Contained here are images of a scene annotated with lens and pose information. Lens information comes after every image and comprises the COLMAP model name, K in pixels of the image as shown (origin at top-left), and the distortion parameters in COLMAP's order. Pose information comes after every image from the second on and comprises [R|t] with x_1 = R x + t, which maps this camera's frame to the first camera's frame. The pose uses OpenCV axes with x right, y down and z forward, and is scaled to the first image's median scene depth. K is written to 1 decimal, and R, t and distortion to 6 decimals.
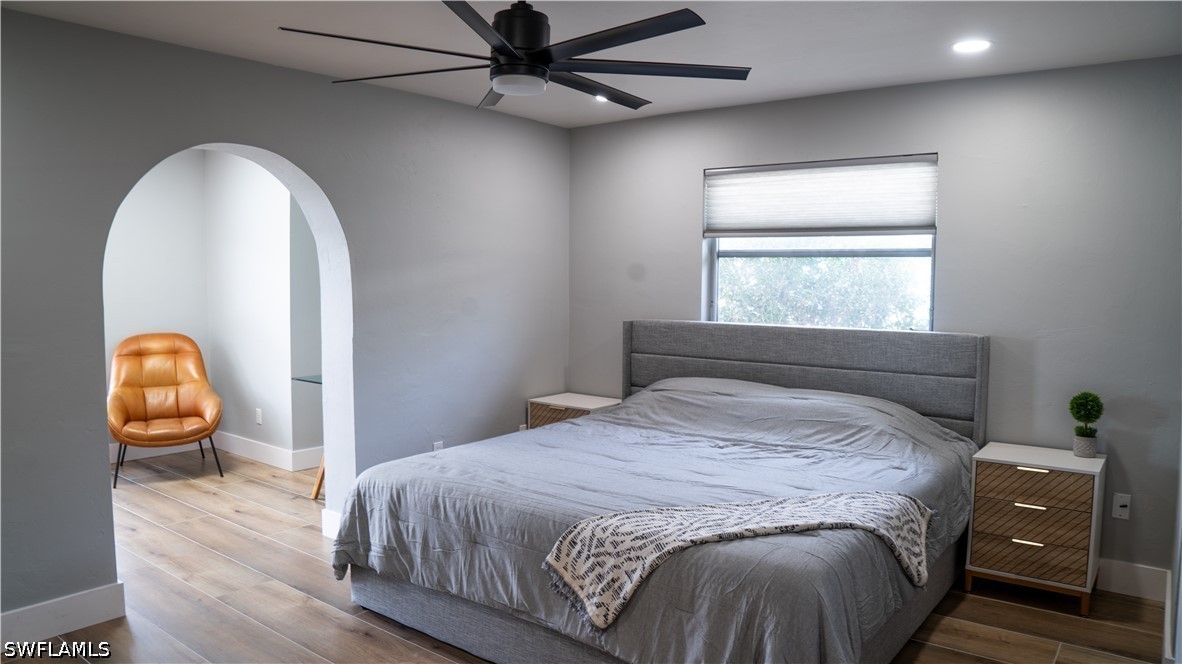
lens RADIAL K [[811.4, 0, 584.2], [0, 811.4, 330.8], [0, 0, 1]] dist [-0.150654, 0.080317]
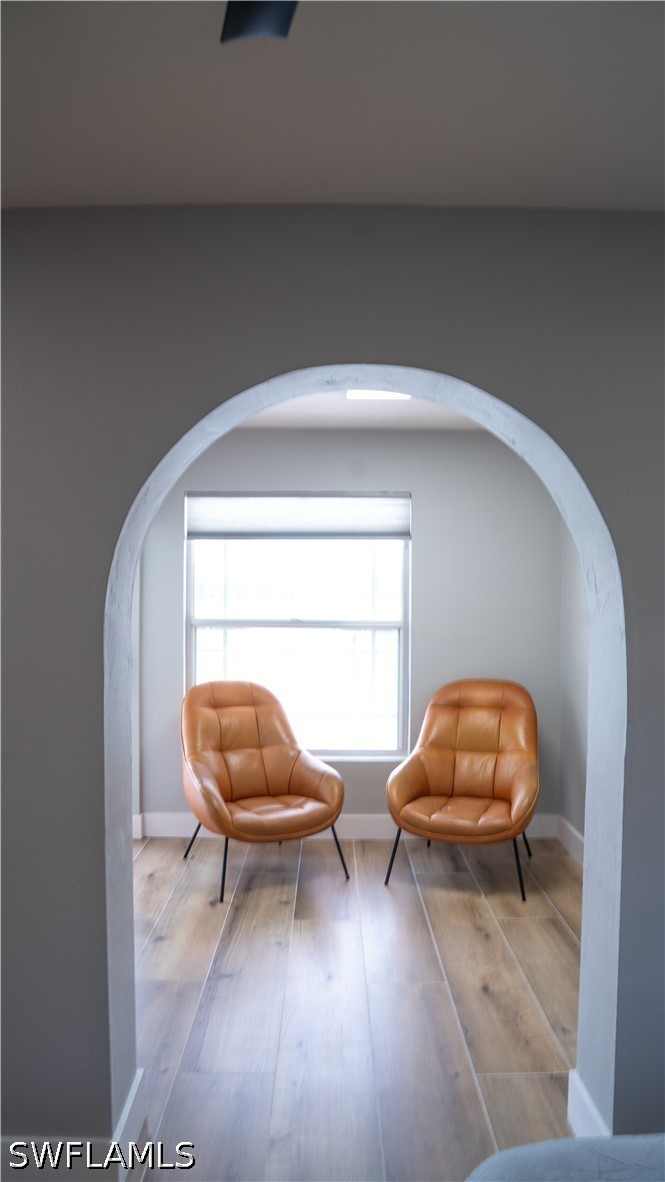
lens RADIAL K [[811.4, 0, 332.5], [0, 811.4, 591.0], [0, 0, 1]] dist [-0.150654, 0.080317]
pose [[0.618771, -0.001809, -0.785570, -0.025152], [-0.056076, 0.997345, -0.046466, -0.039428], [0.783568, 0.072803, 0.617026, 0.410942]]
